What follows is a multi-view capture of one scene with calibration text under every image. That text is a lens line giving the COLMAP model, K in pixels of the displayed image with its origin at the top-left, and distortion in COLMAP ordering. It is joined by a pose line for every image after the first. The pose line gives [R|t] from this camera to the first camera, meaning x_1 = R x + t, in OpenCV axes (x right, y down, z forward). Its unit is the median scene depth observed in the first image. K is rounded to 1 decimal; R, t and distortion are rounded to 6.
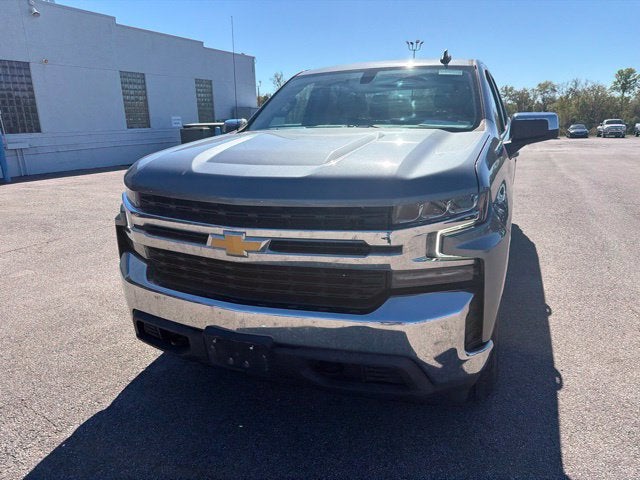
lens RADIAL K [[453.3, 0, 325.1], [0, 453.3, 241.2], [0, 0, 1]] dist [0.030737, -0.039607]
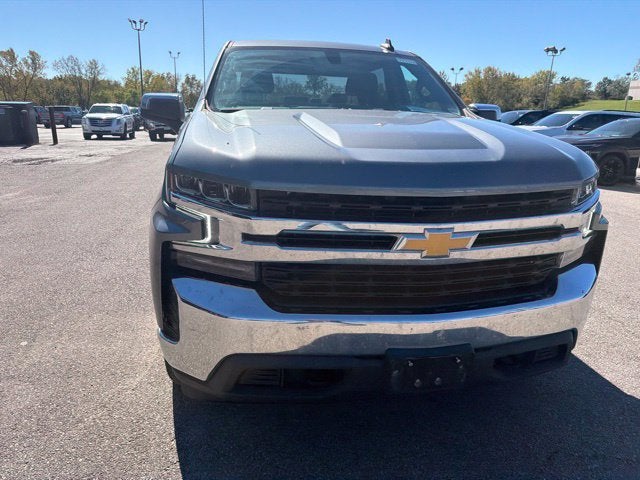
lens RADIAL K [[453.3, 0, 330.6], [0, 453.3, 235.8], [0, 0, 1]] dist [0.030737, -0.039607]
pose [[0.831513, -0.104911, 0.545509, -0.602870], [0.097969, 0.994307, 0.041889, -0.045449], [-0.546798, 0.018612, 0.837058, 0.296845]]
